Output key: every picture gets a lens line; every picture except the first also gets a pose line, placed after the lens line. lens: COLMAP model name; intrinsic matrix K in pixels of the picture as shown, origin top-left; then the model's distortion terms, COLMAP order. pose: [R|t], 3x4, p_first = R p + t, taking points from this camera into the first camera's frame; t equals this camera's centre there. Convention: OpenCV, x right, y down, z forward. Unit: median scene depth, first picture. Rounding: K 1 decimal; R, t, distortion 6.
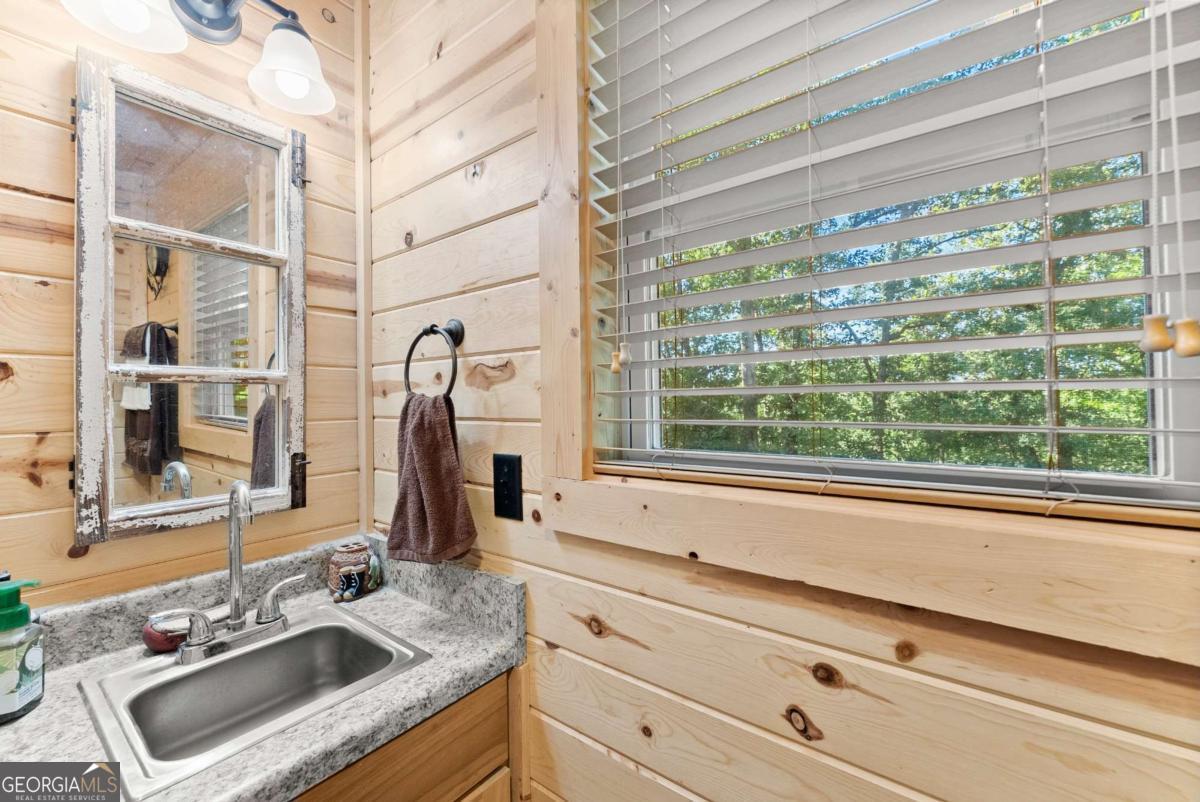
lens RADIAL K [[481.8, 0, 600.5], [0, 481.8, 391.4], [0, 0, 1]] dist [-0.002315, -0.000128]
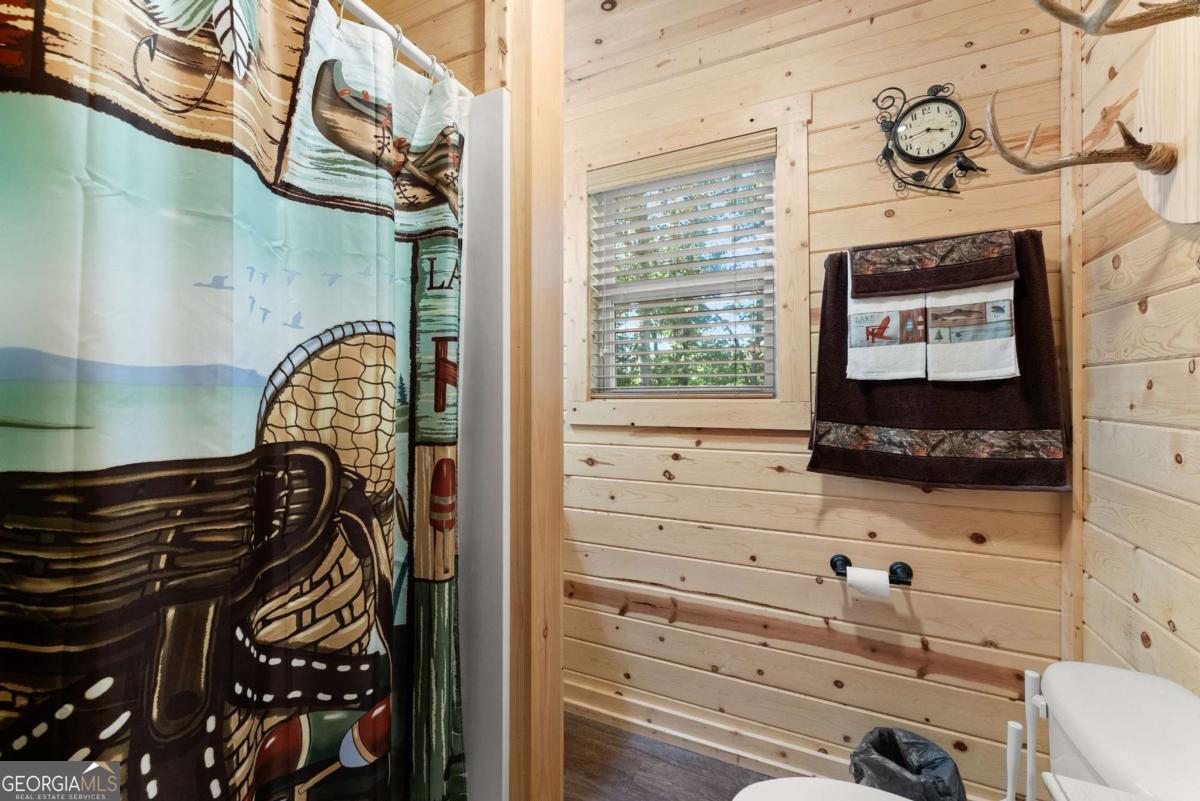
lens RADIAL K [[481.8, 0, 594.1], [0, 481.8, 392.0], [0, 0, 1]] dist [-0.002315, -0.000128]
pose [[0.980649, 0.010798, 0.195474, -0.478143], [-0.013672, 0.999817, 0.013359, 0.104957], [-0.195294, -0.015773, 0.980618, -1.401192]]
